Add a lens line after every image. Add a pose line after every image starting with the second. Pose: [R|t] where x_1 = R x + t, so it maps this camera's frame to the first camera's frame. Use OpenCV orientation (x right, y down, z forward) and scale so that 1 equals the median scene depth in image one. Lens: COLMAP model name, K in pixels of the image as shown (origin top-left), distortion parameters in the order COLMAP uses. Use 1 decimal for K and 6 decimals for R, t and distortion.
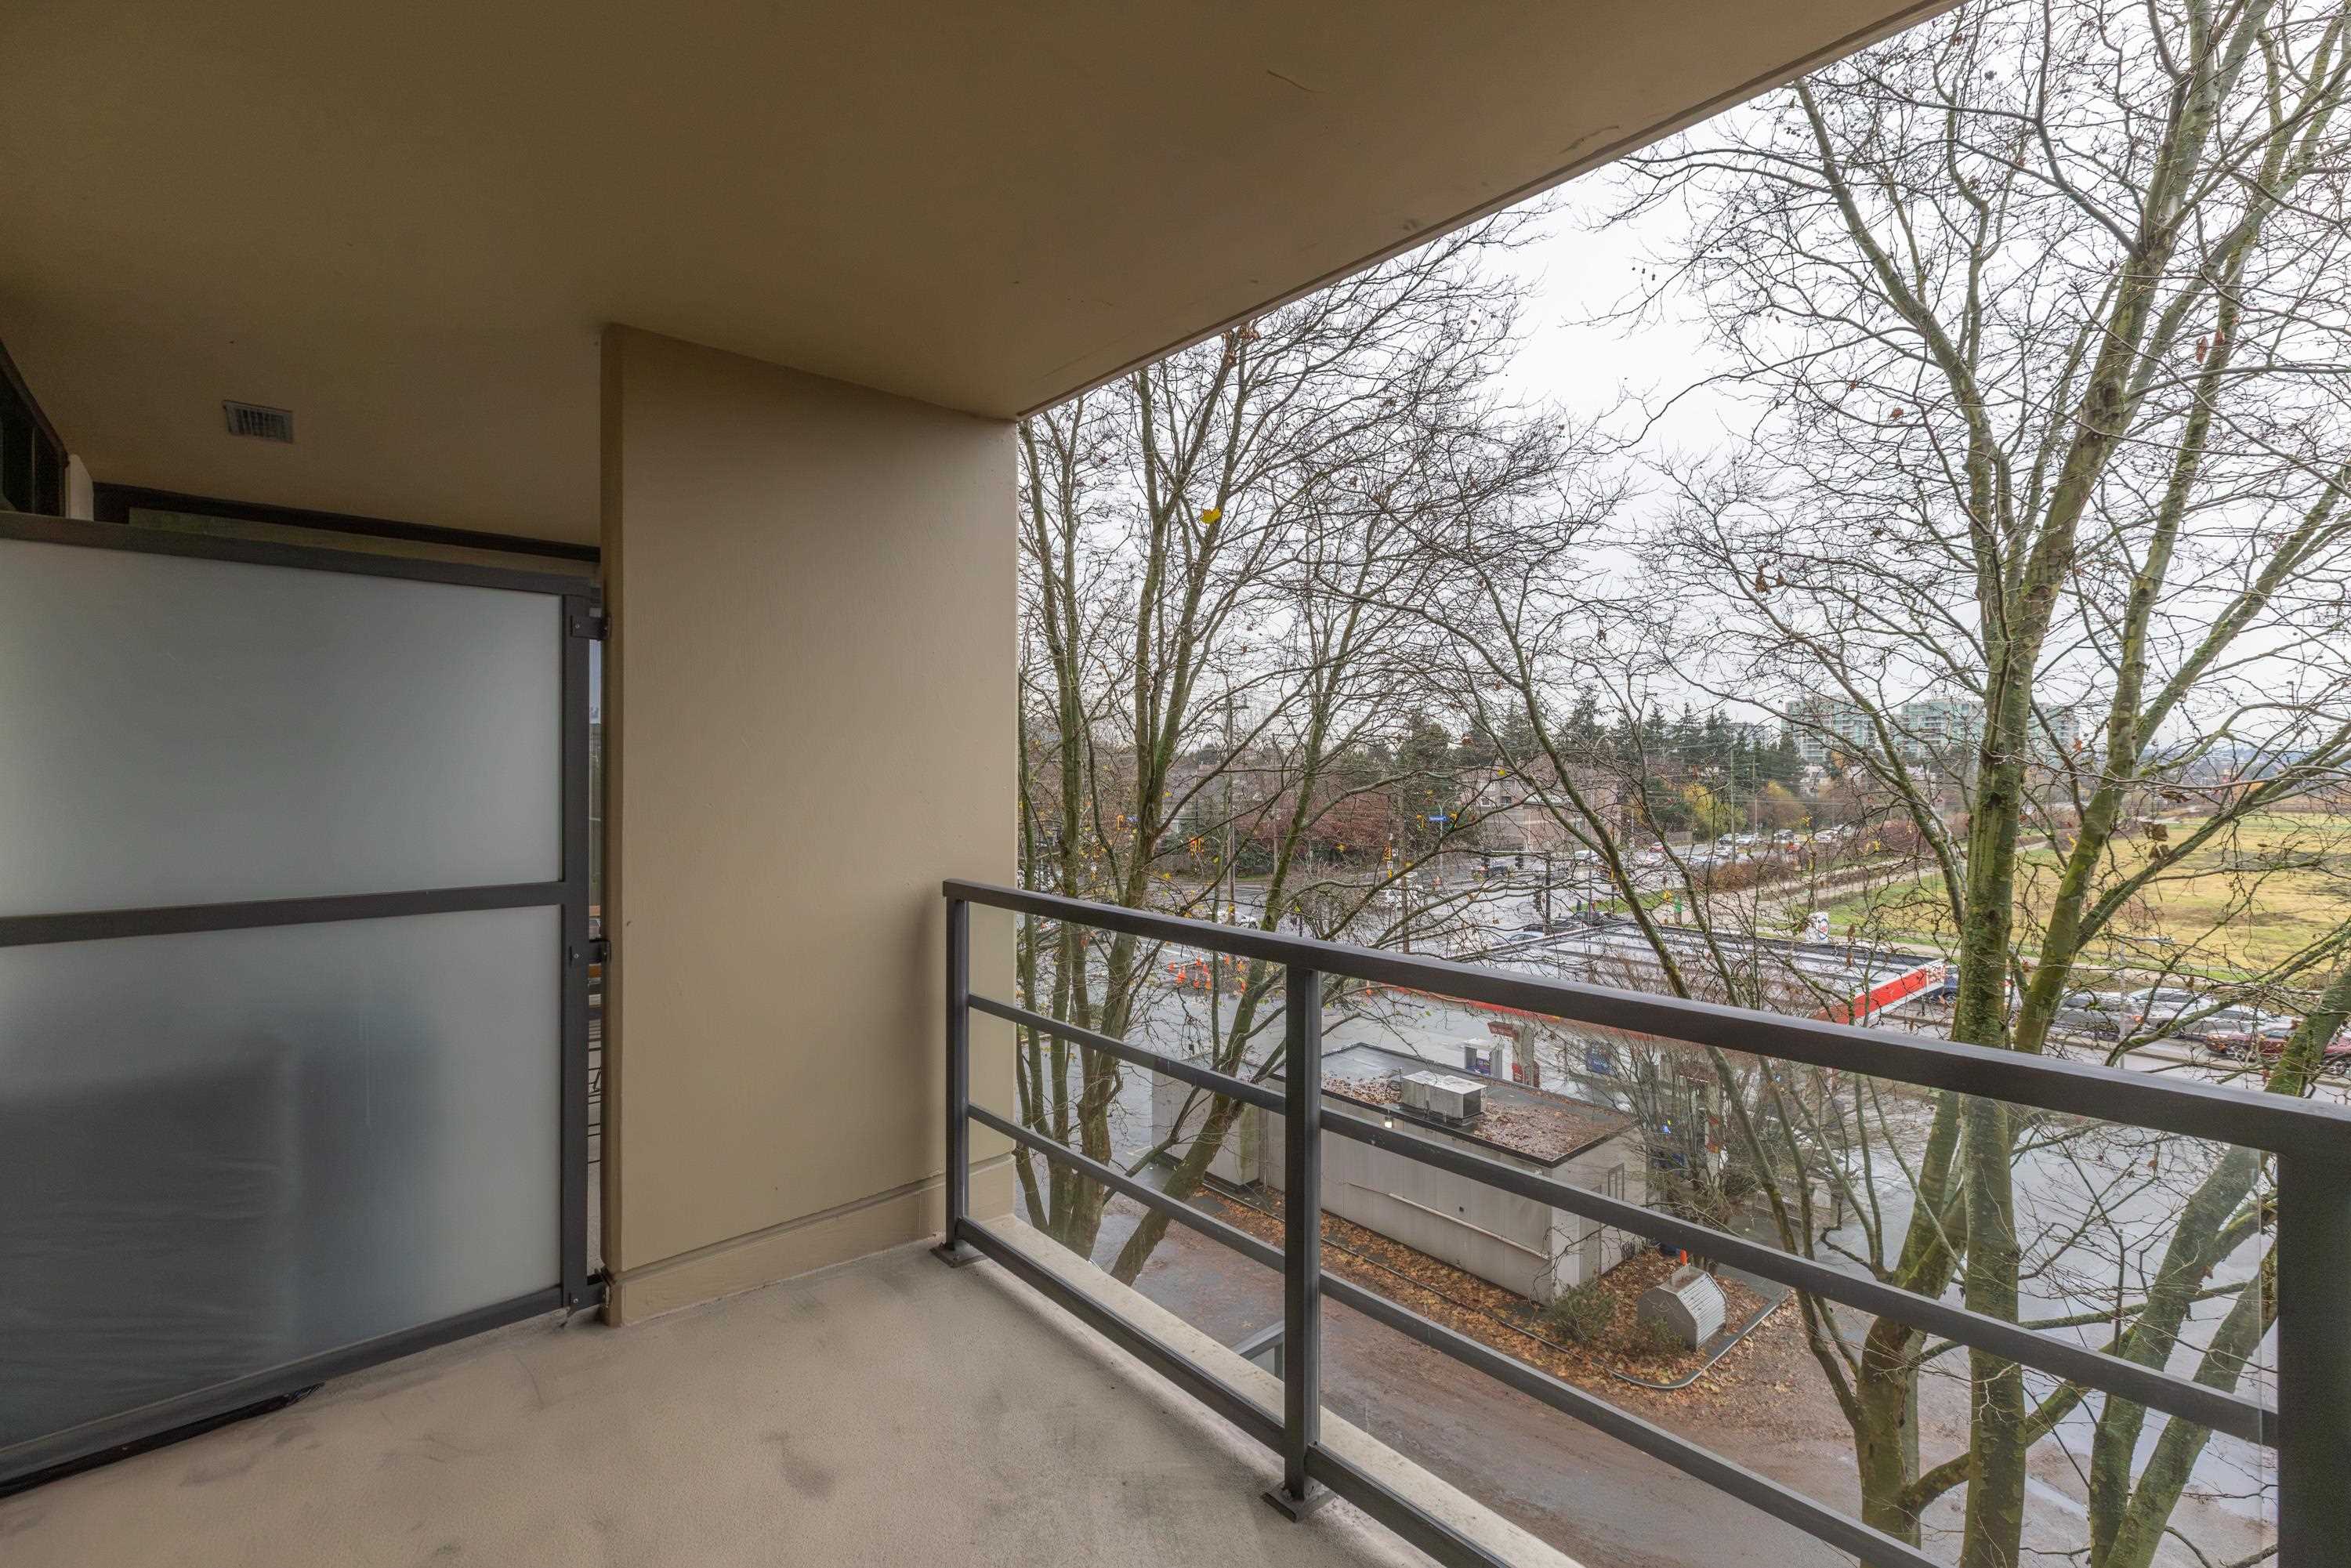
lens RADIAL K [[1051.8, 0, 1174.6], [0, 1051.8, 772.2], [0, 0, 1]] dist [0.011755, -0.000139]
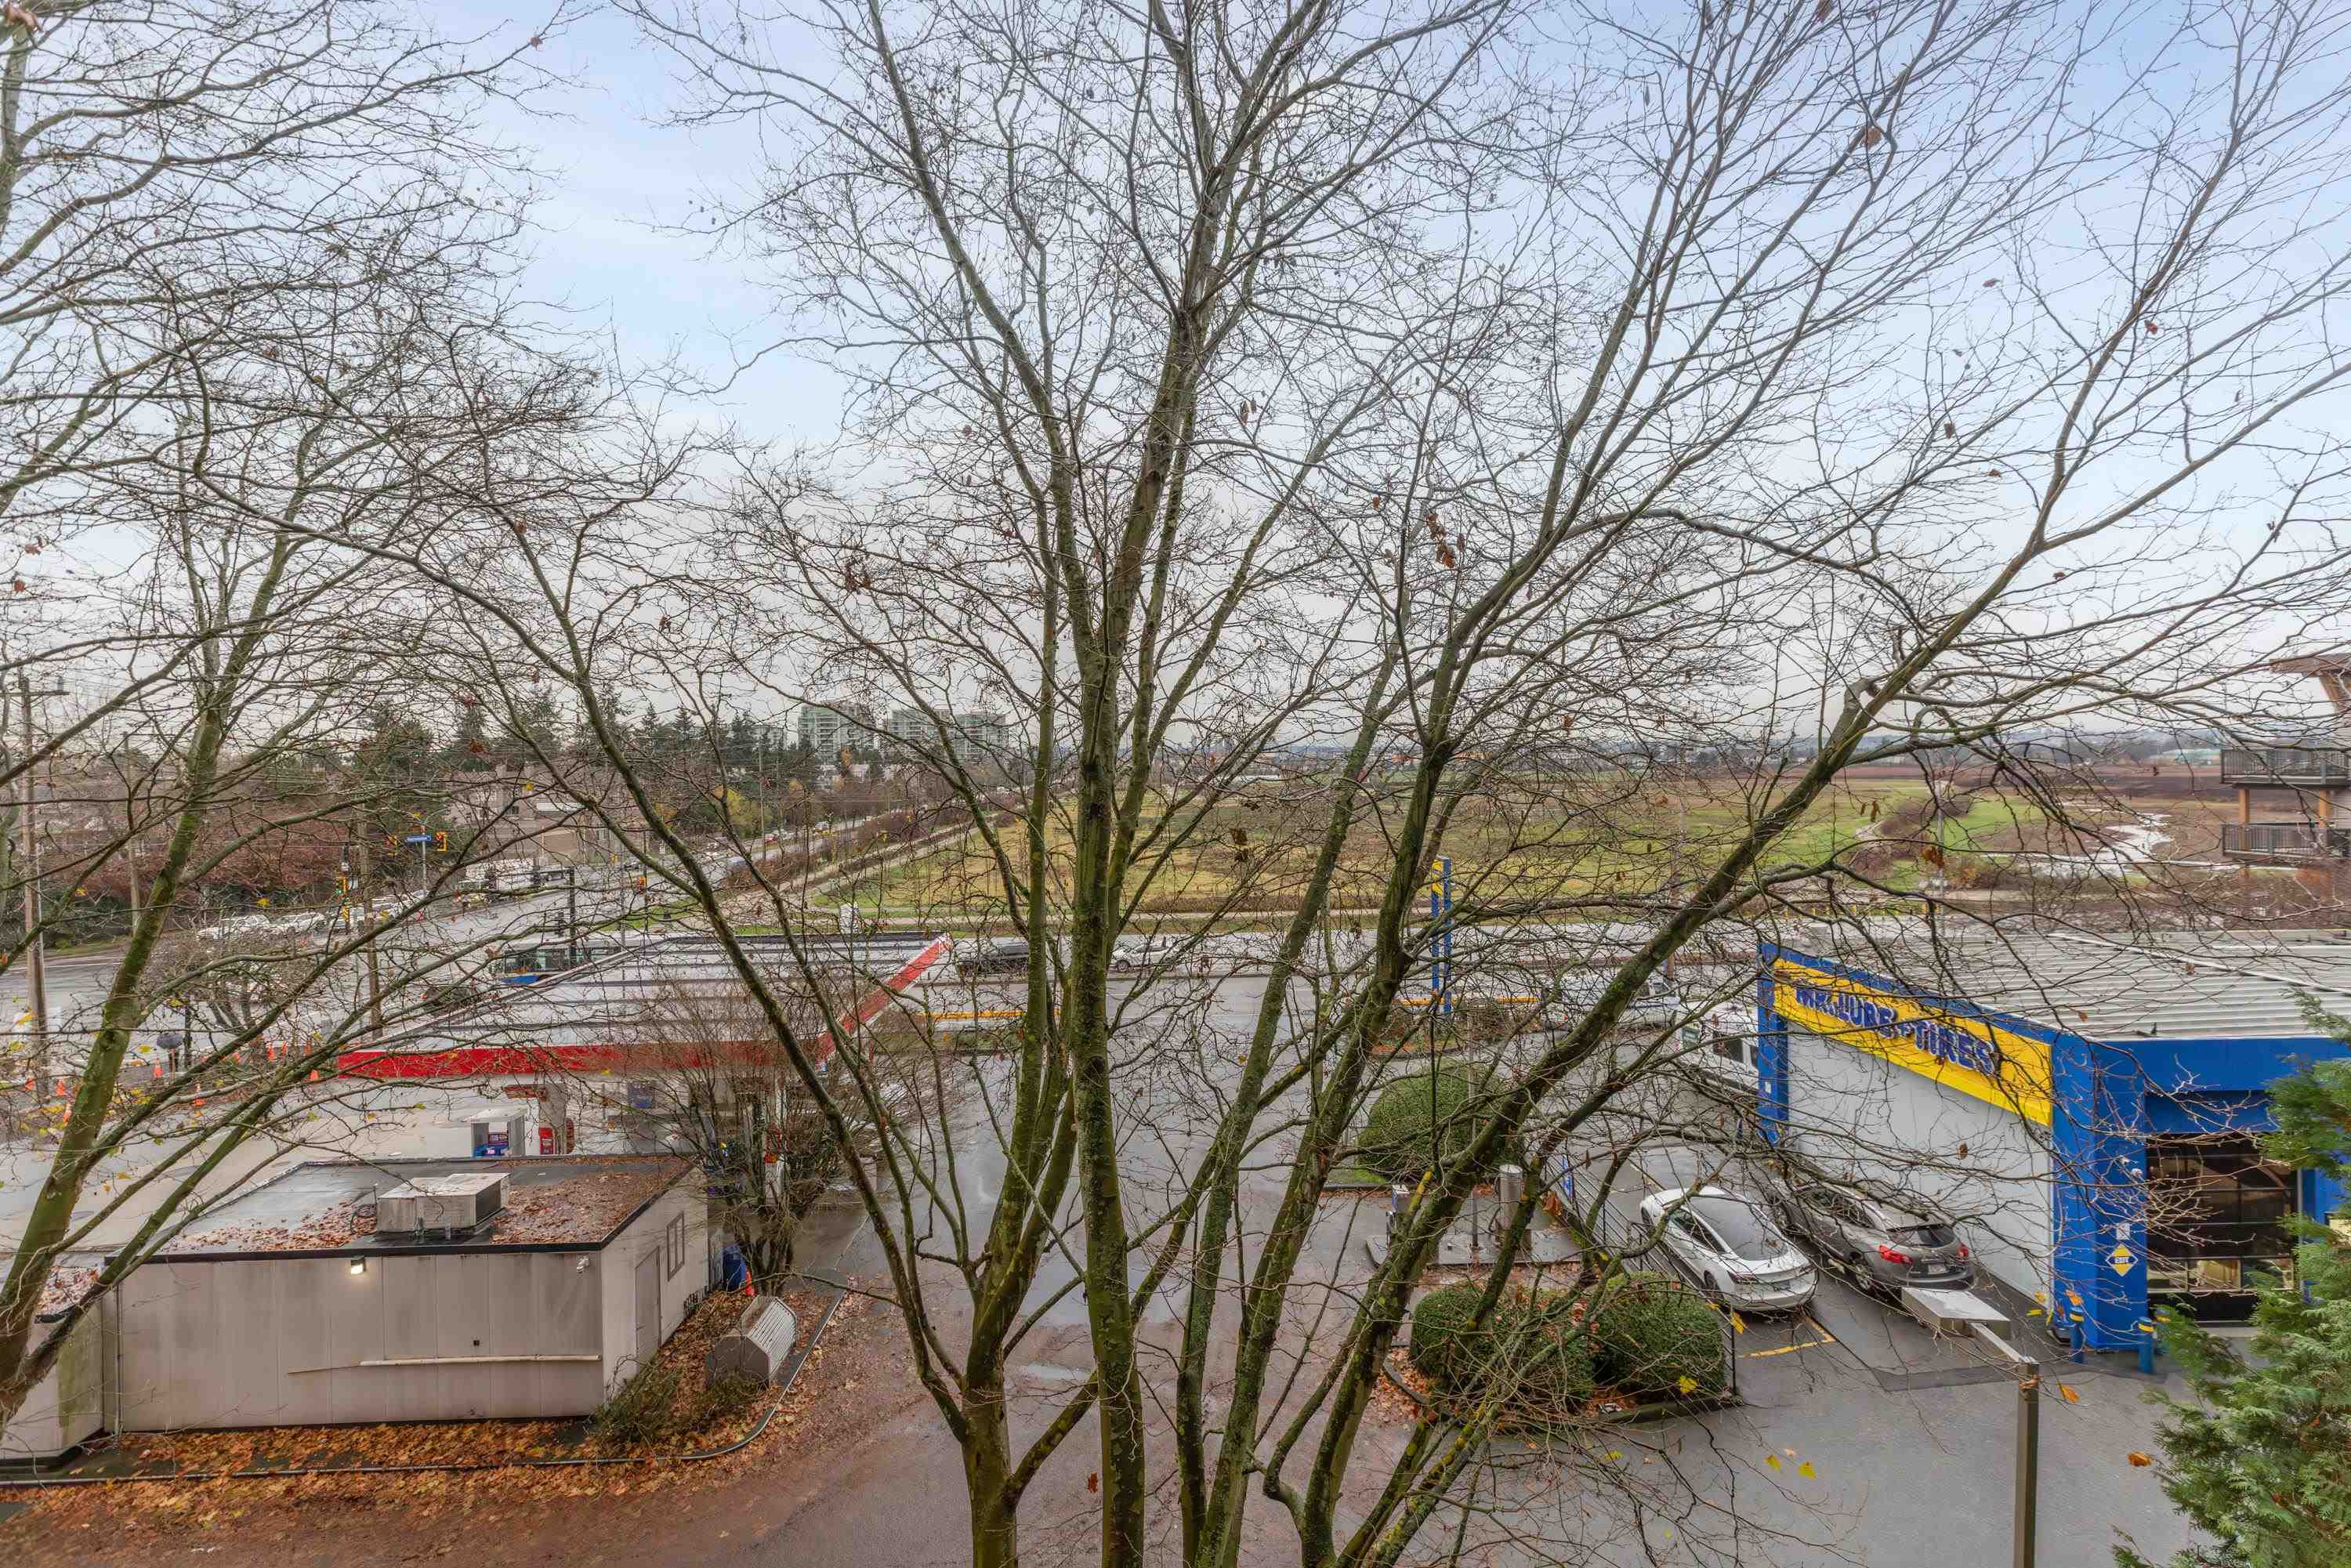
lens RADIAL K [[1037.9, 0, 1181.2], [0, 1037.9, 767.0], [0, 0, 1]] dist [0.010122, -0.000095]
pose [[0.635900, -0.019935, 0.771514, 0.015943], [0.023467, 0.999704, 0.006489, -0.007947], [-0.771415, 0.013979, 0.636179, 0.110182]]
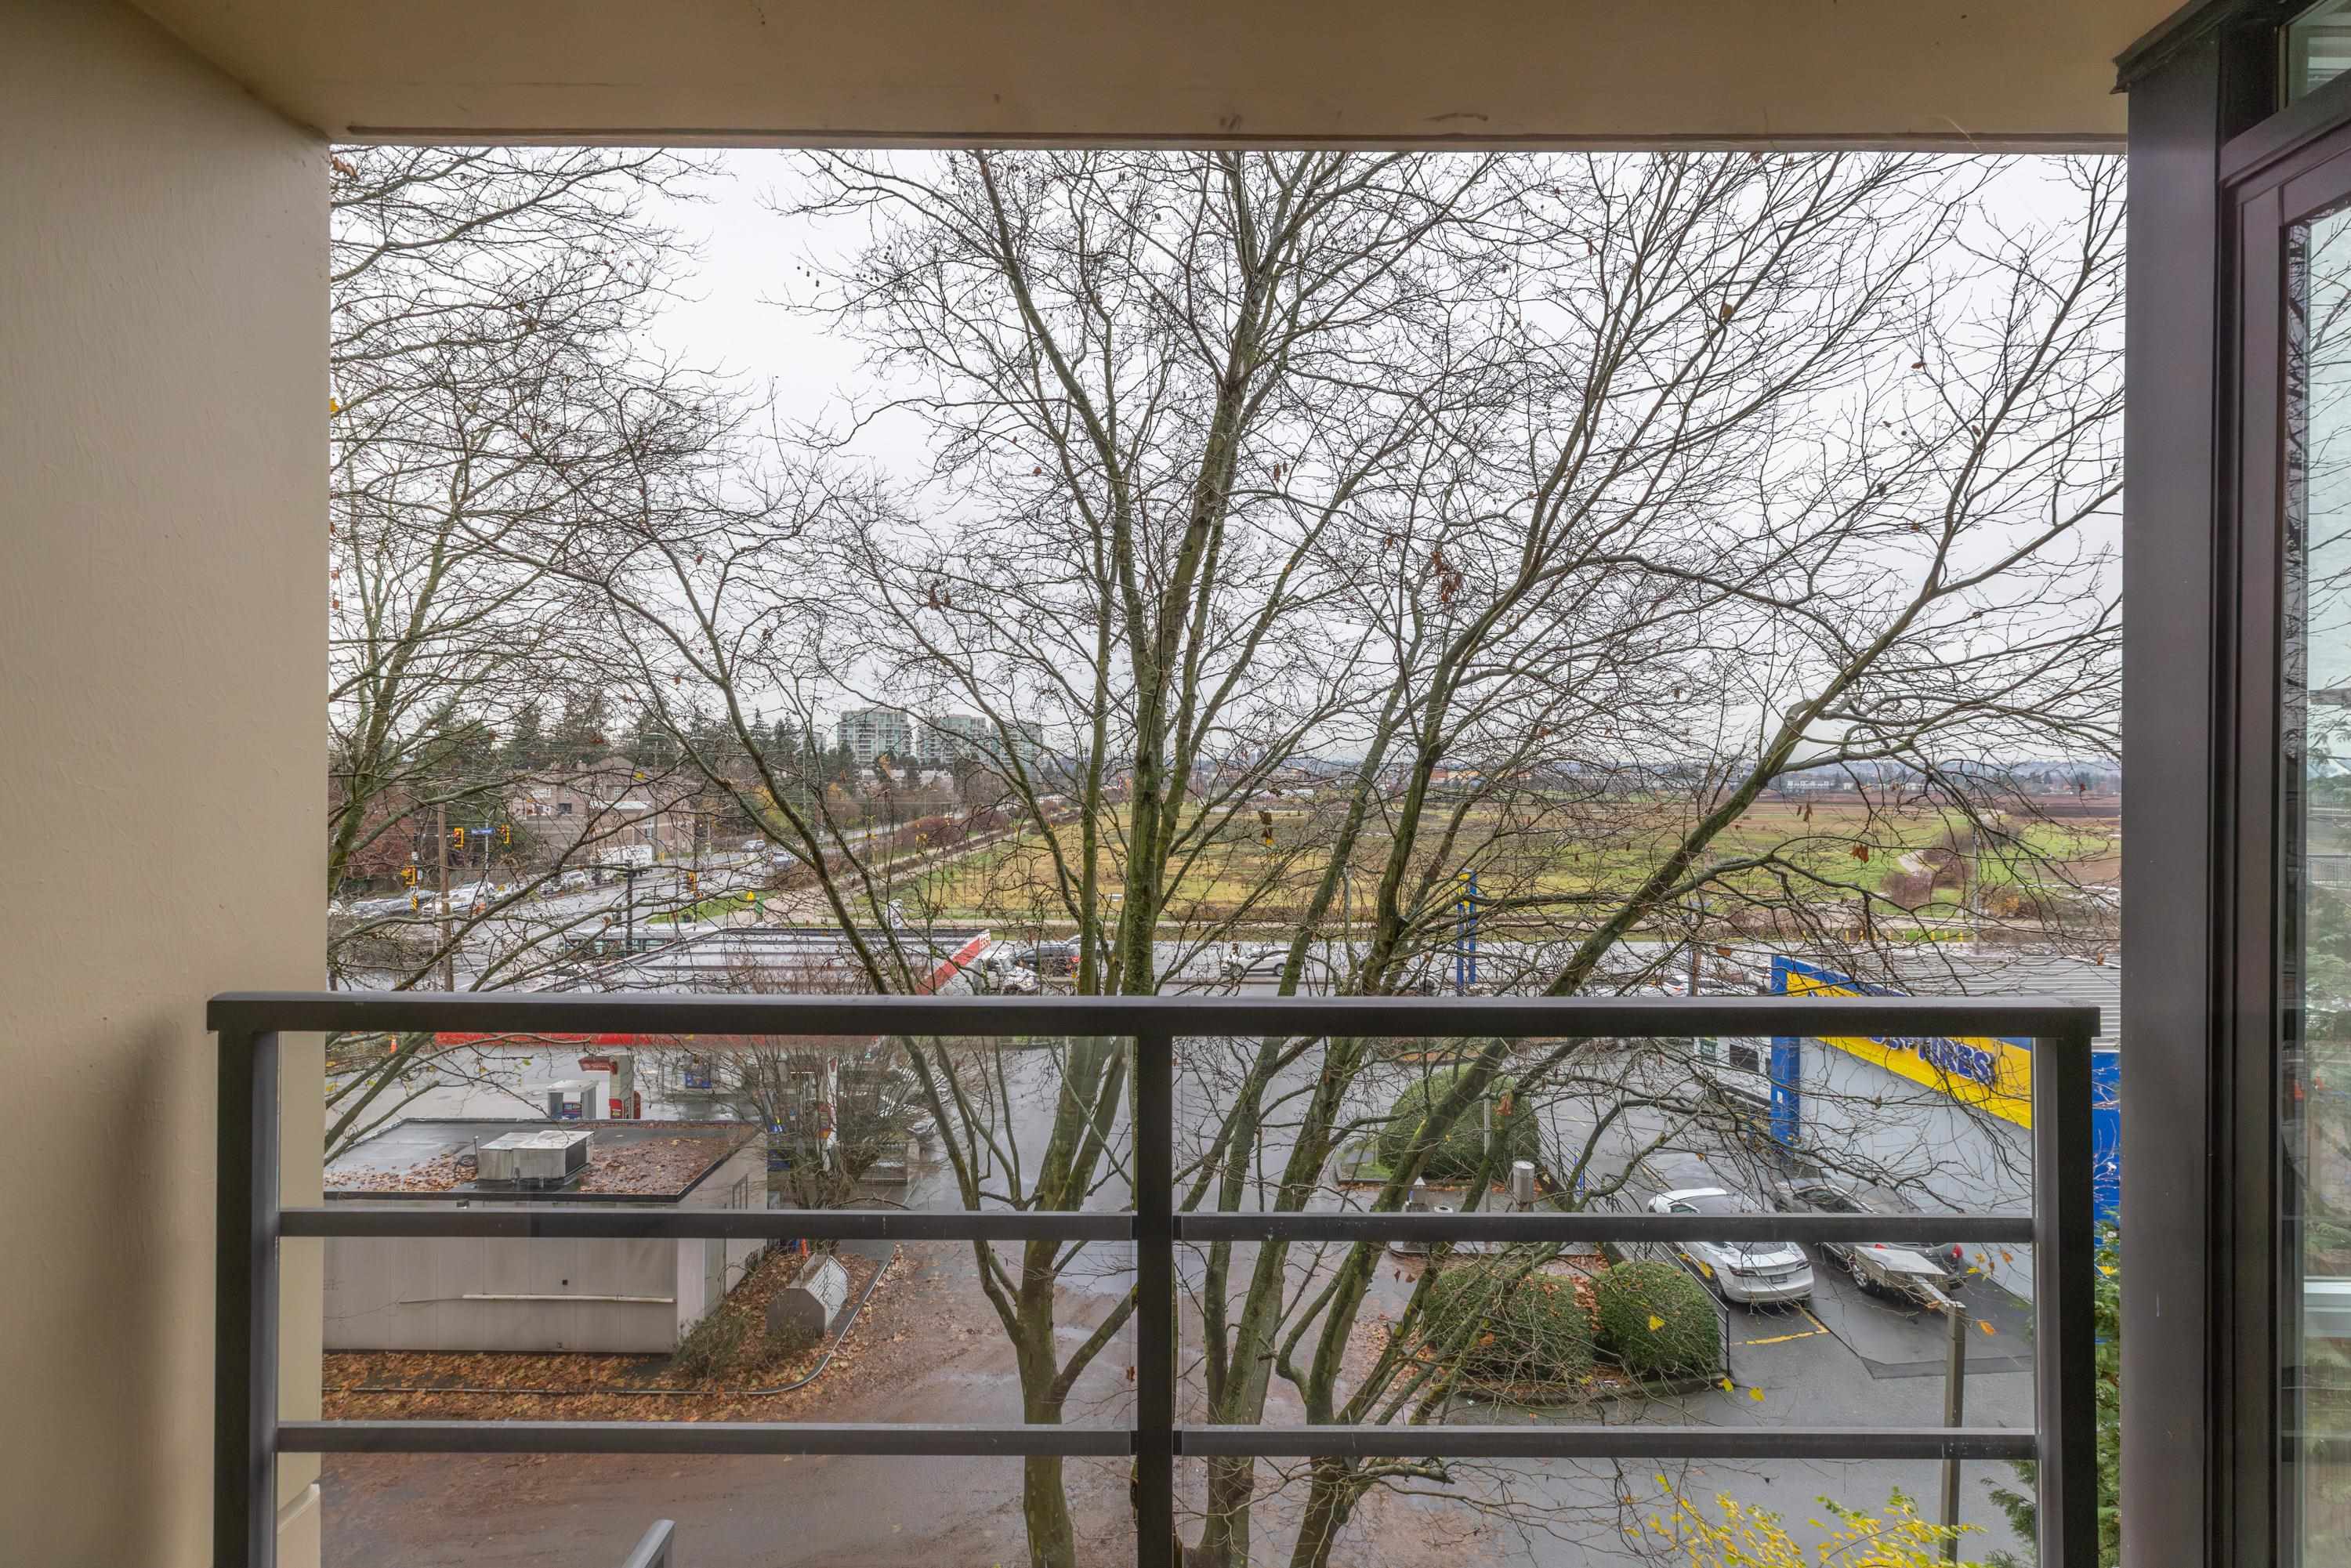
lens RADIAL K [[1051.8, 0, 1174.6], [0, 1051.8, 772.2], [0, 0, 1]] dist [0.011755, -0.000139]
pose [[0.664304, -0.000644, 0.747462, -0.051570], [0.003023, 0.999994, -0.001825, -0.000370], [-0.747456, 0.003472, 0.664302, 0.057847]]
